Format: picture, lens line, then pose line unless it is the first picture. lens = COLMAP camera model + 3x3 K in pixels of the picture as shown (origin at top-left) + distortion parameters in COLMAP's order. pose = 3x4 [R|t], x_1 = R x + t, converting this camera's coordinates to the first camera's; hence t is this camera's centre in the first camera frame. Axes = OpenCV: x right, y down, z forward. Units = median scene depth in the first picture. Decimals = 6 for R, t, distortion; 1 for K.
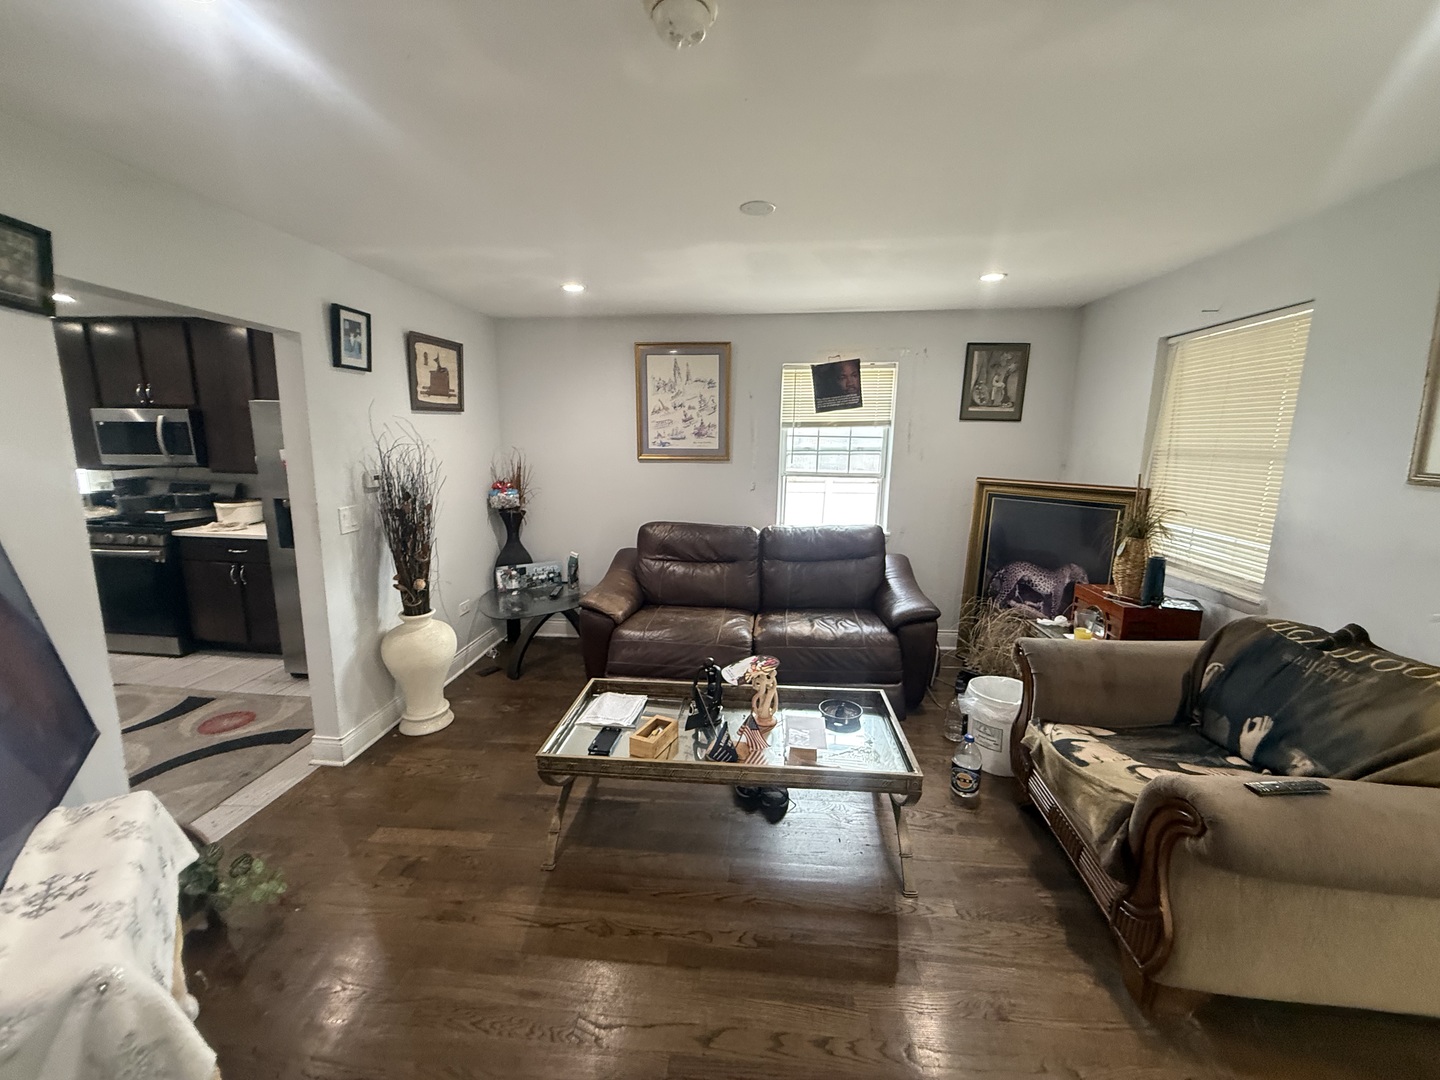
lens RADIAL K [[572.0, 0, 717.9], [0, 572.0, 541.9], [0, 0, 1]] dist [-0.001520, 0.000224]
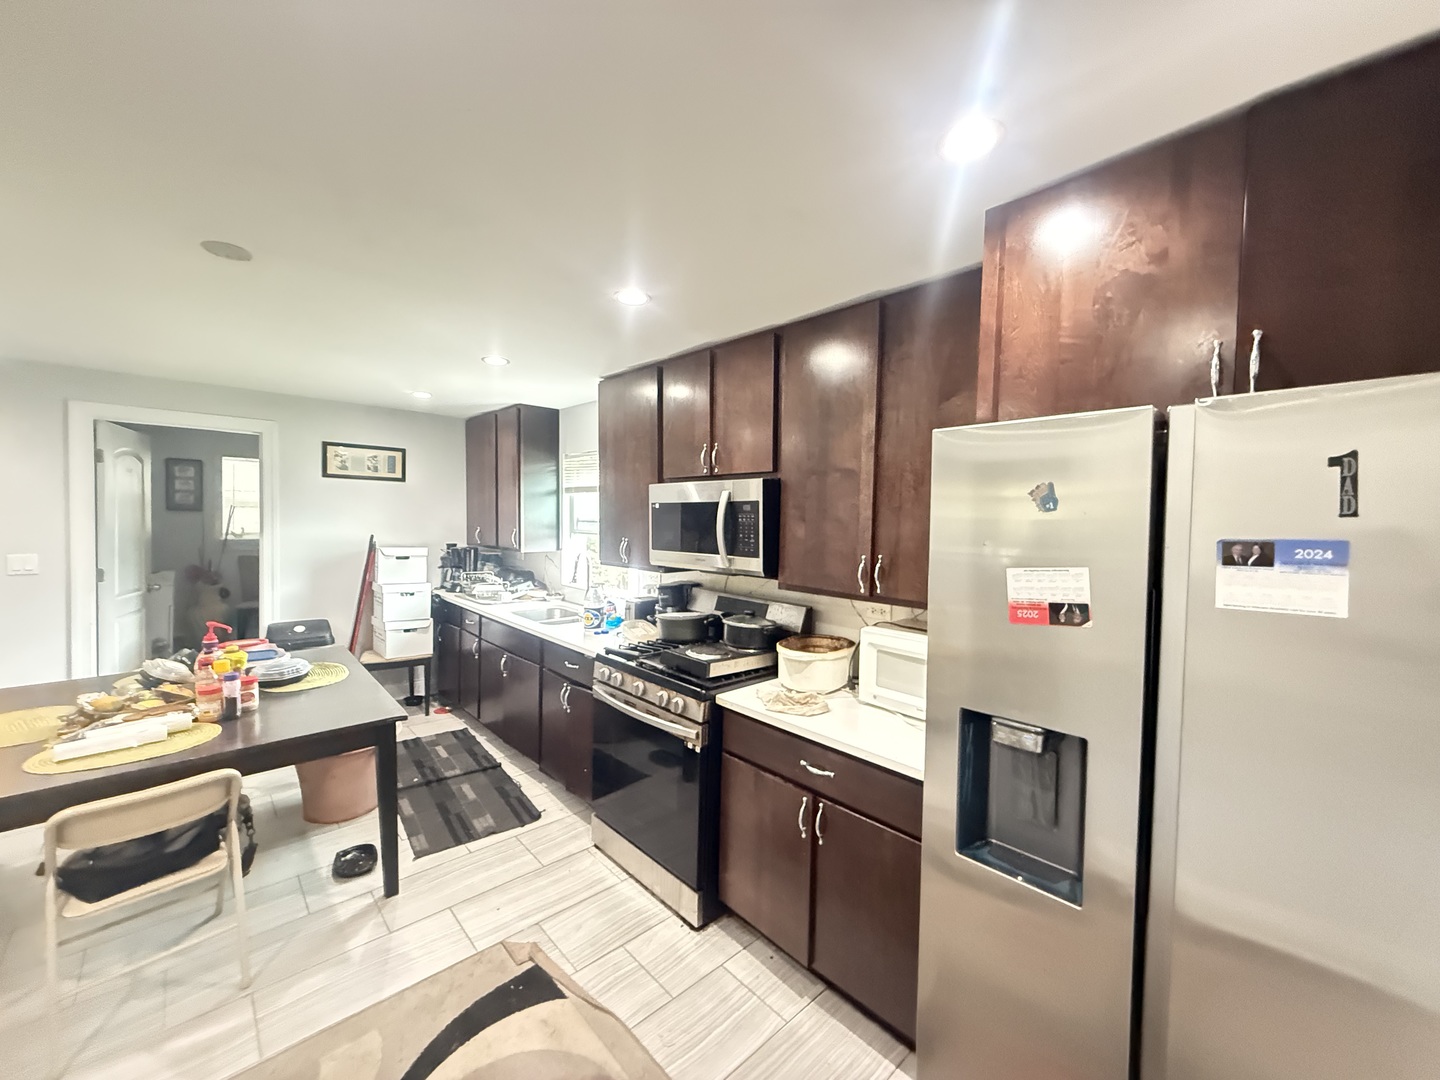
lens RADIAL K [[572.0, 0, 717.9], [0, 572.0, 541.9], [0, 0, 1]] dist [-0.001520, 0.000224]
pose [[0.747016, 0.026218, -0.664289, -0.833726], [-0.126614, 0.986543, -0.103445, -0.150895], [0.652638, 0.161384, 0.740283, 0.801935]]
